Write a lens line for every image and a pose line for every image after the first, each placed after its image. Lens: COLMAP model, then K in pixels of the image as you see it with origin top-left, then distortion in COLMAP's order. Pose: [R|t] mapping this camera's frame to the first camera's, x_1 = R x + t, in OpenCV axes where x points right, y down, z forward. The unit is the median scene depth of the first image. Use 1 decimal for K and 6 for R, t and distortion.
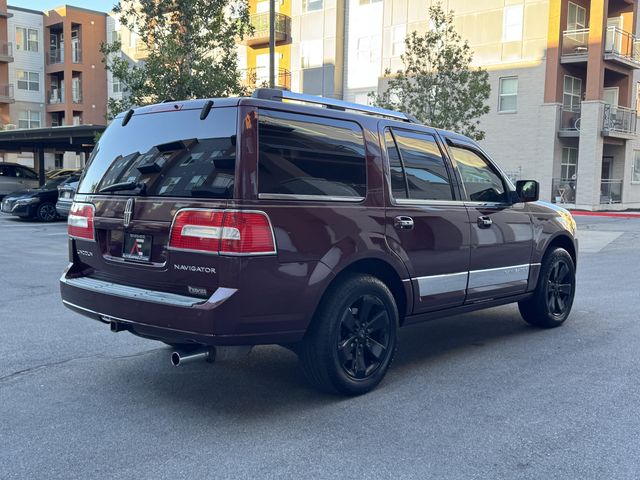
lens RADIAL K [[682.8, 0, 319.7], [0, 682.8, 230.4], [0, 0, 1]] dist [0.067919, 0.000000]
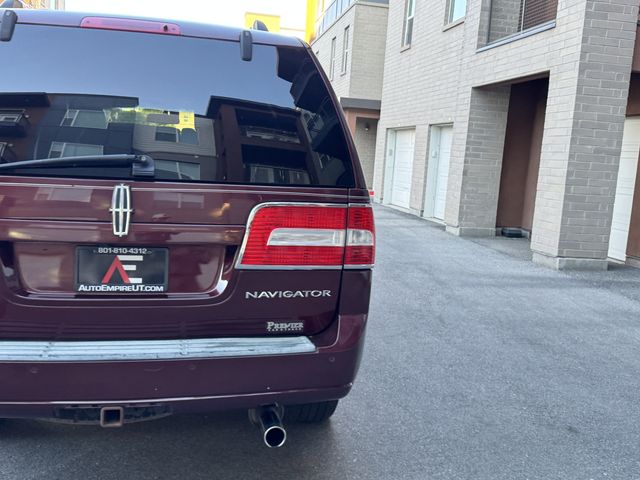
lens RADIAL K [[682.8, 0, 325.6], [0, 682.8, 235.3], [0, 0, 1]] dist [0.067919, 0.000000]
pose [[0.597555, -0.075029, 0.798310, -0.232897], [0.014717, 0.996471, 0.082637, -0.018457], [-0.801693, -0.037632, 0.596551, 0.198452]]
